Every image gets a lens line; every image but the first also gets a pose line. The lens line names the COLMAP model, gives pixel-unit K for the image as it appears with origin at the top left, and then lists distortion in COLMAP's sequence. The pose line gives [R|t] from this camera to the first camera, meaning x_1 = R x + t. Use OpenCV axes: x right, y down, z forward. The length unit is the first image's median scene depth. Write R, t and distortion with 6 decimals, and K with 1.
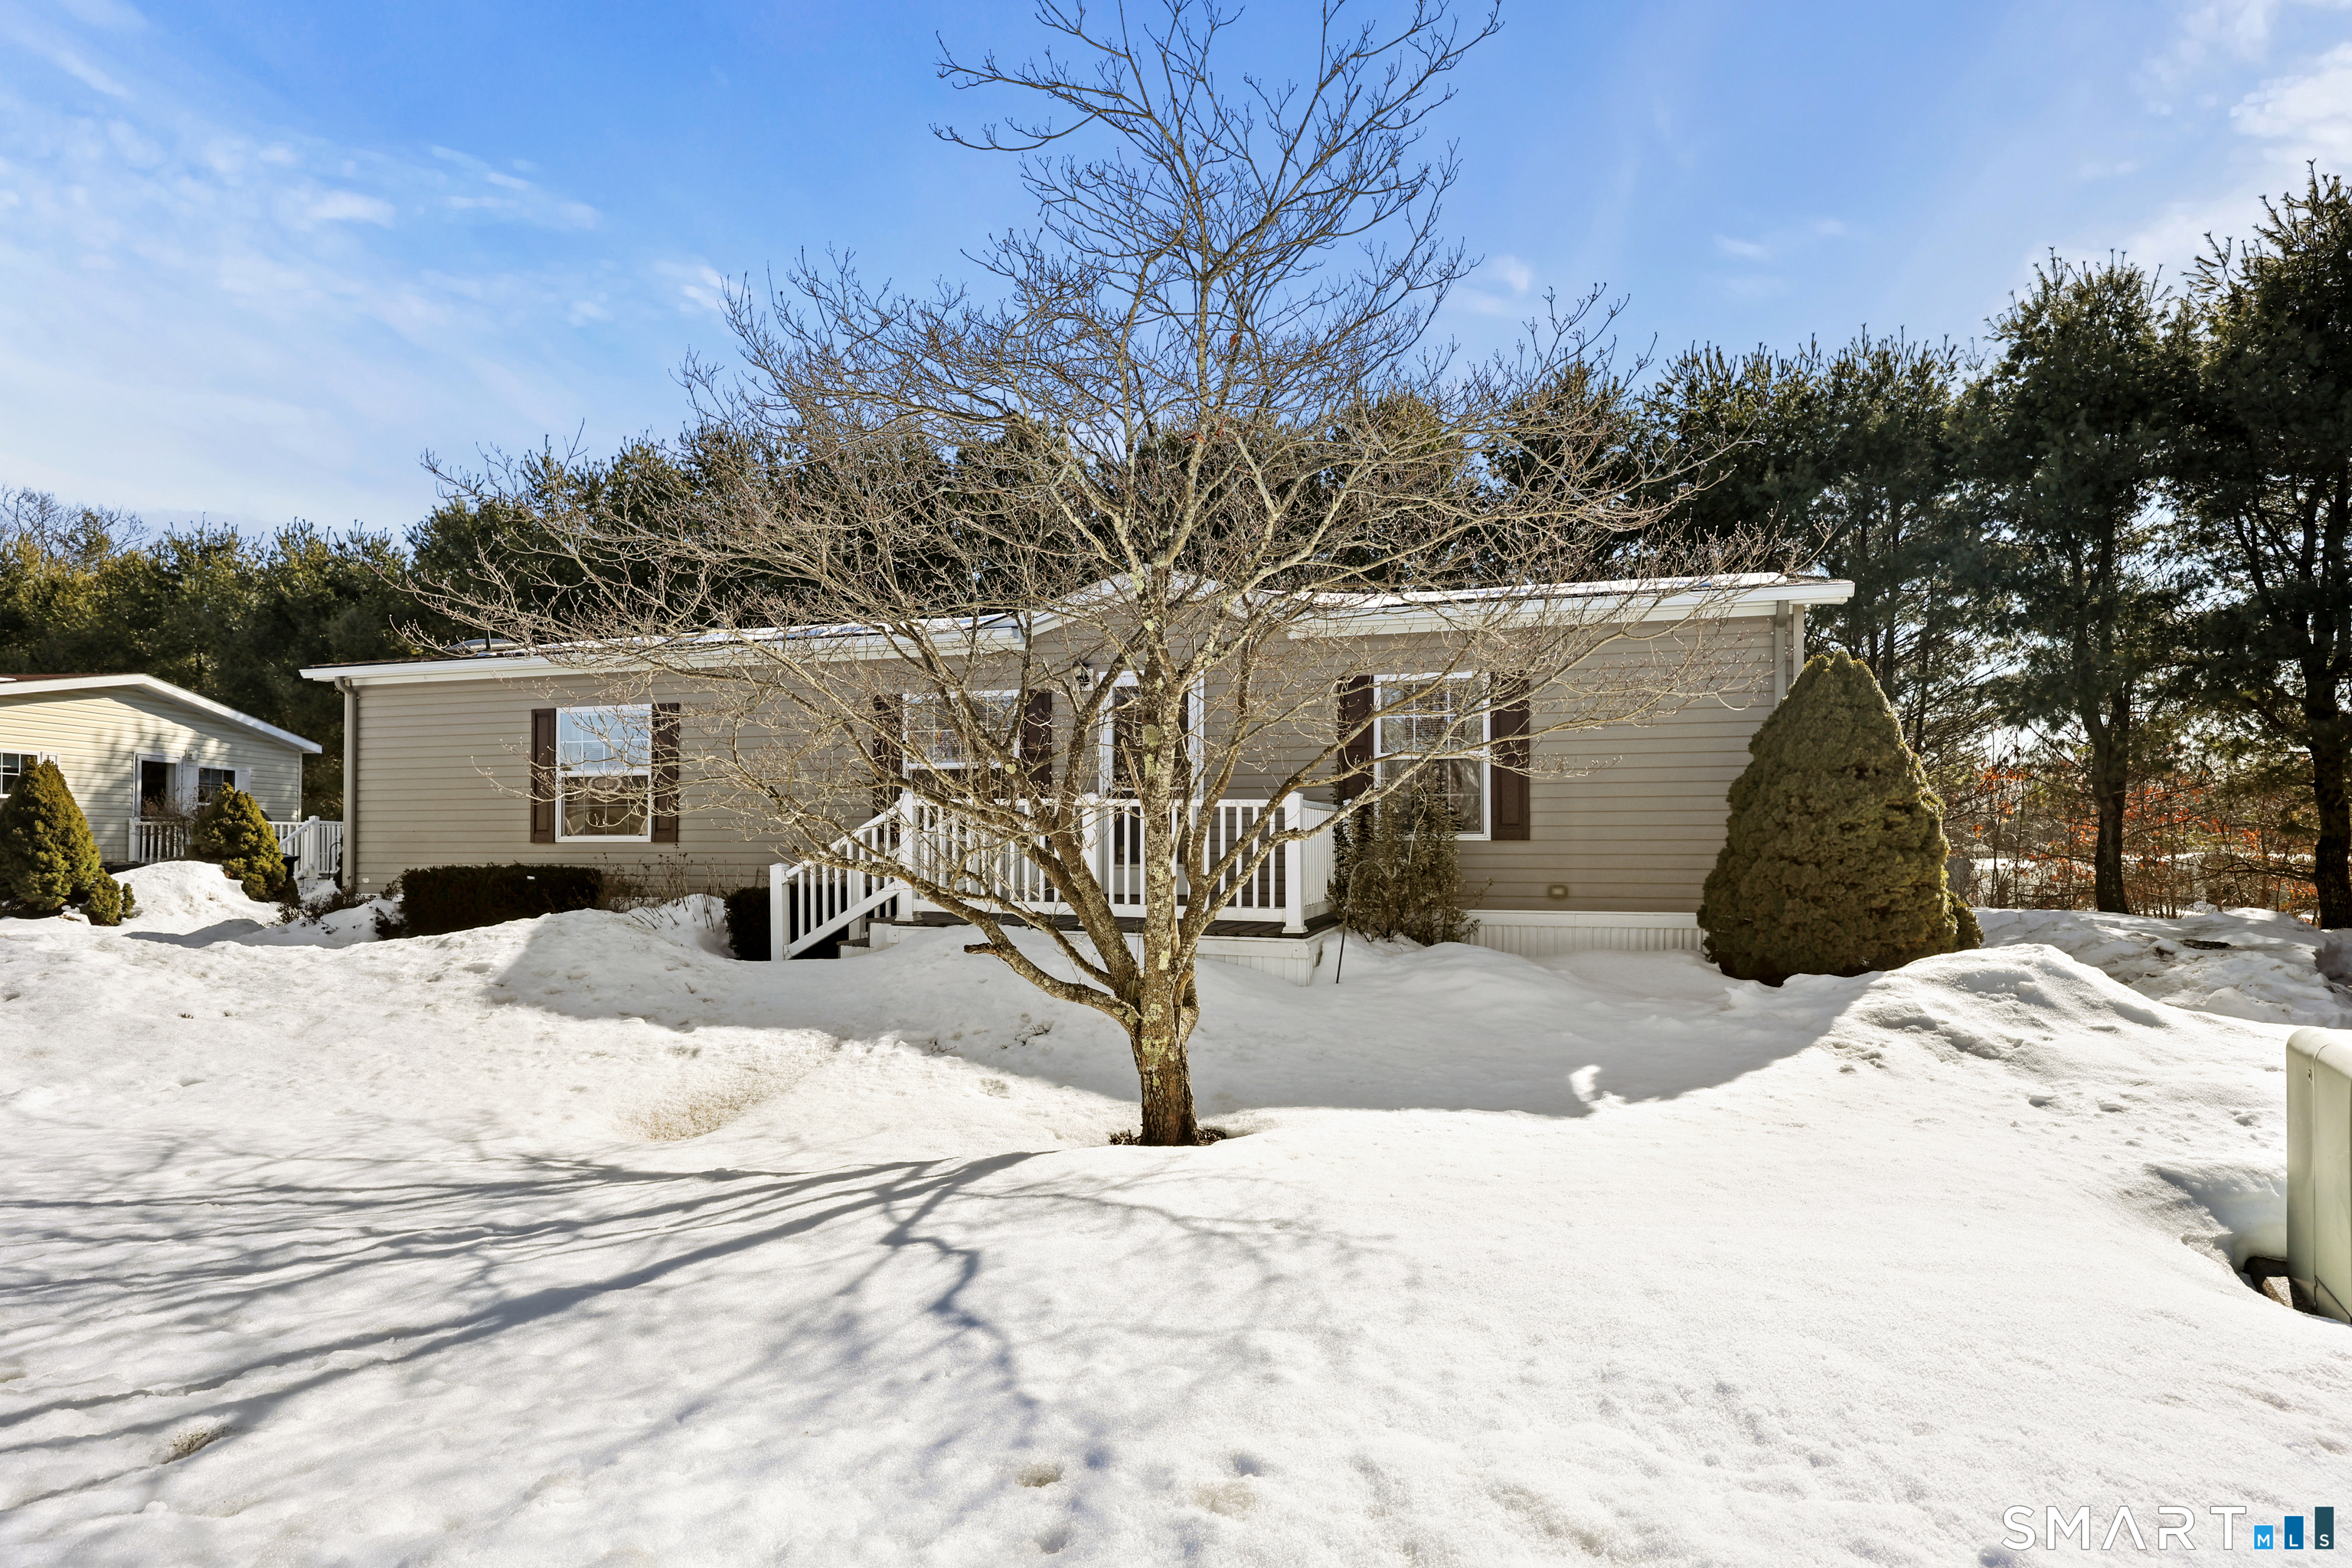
lens RADIAL K [[1276.7, 0, 1176.0], [0, 1276.7, 811.0], [0, 0, 1]] dist [-0.005534, -0.000442]
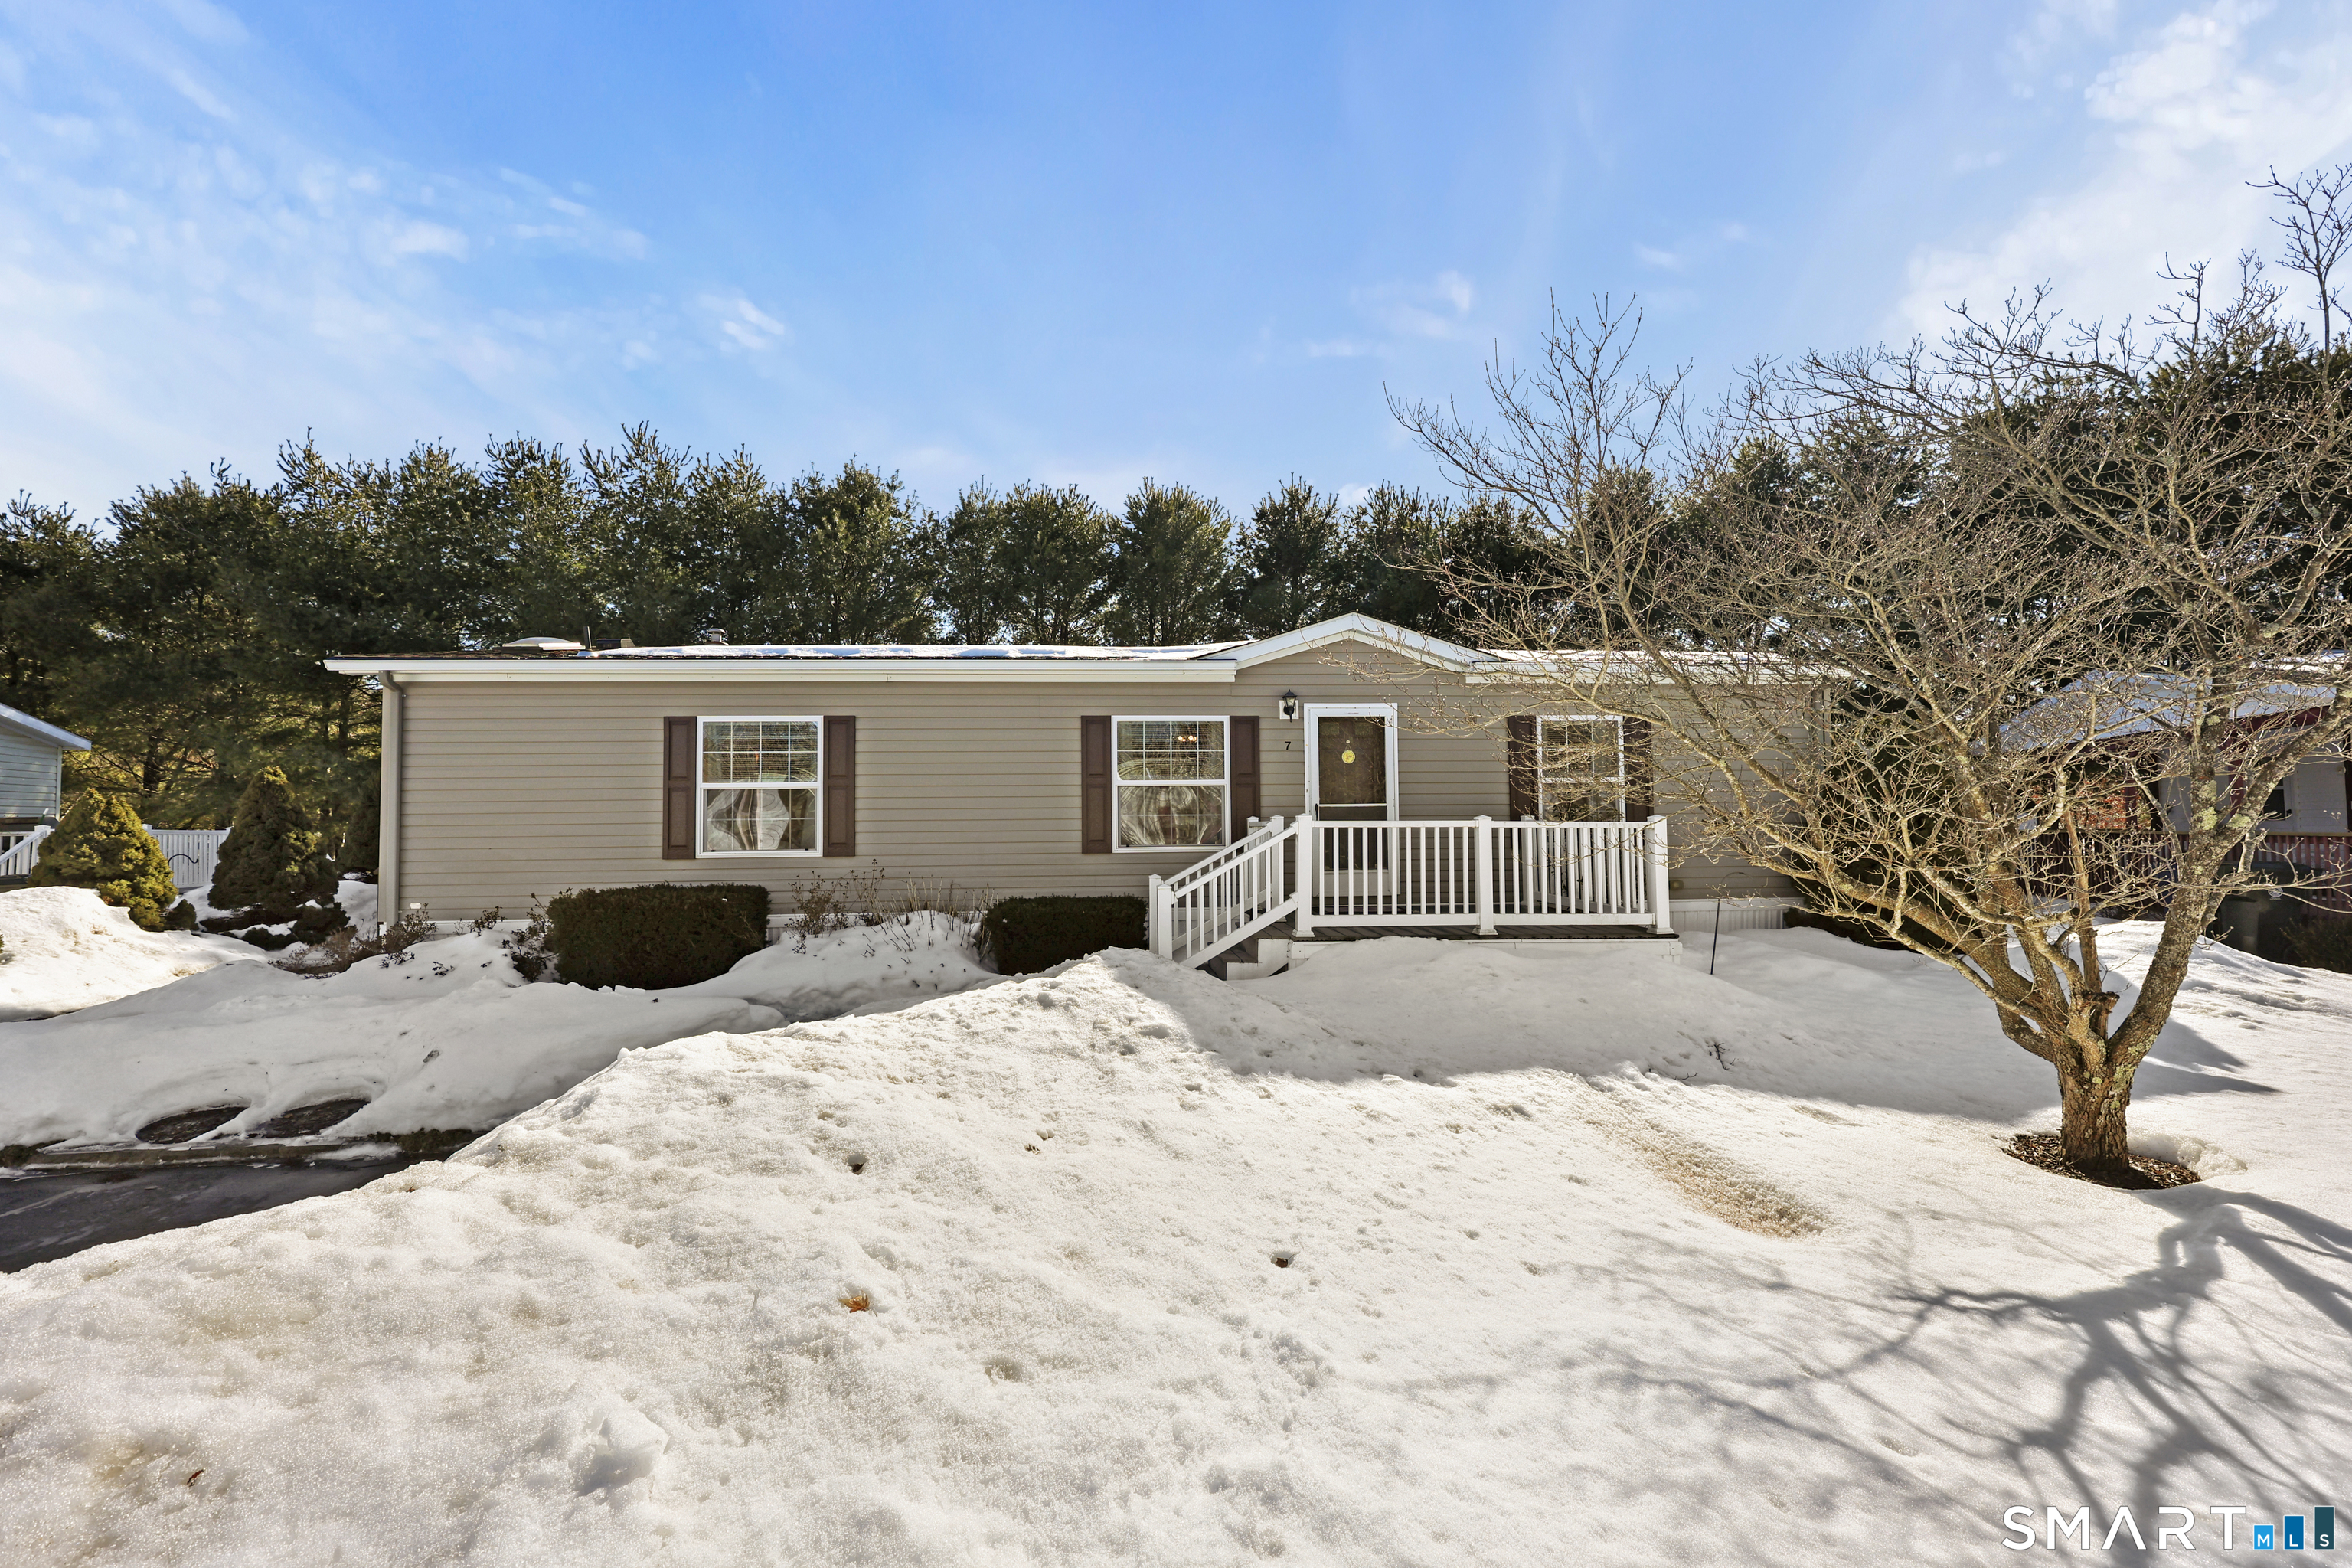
lens RADIAL K [[953.4, 0, 1180.6], [0, 953.4, 782.0], [0, 0, 1]] dist [-0.001193, -0.000045]
pose [[0.928098, 0.007241, 0.372265, -0.380304], [0.000667, 0.999777, -0.021109, -0.015520], [-0.372334, 0.019839, 0.927887, 0.194674]]
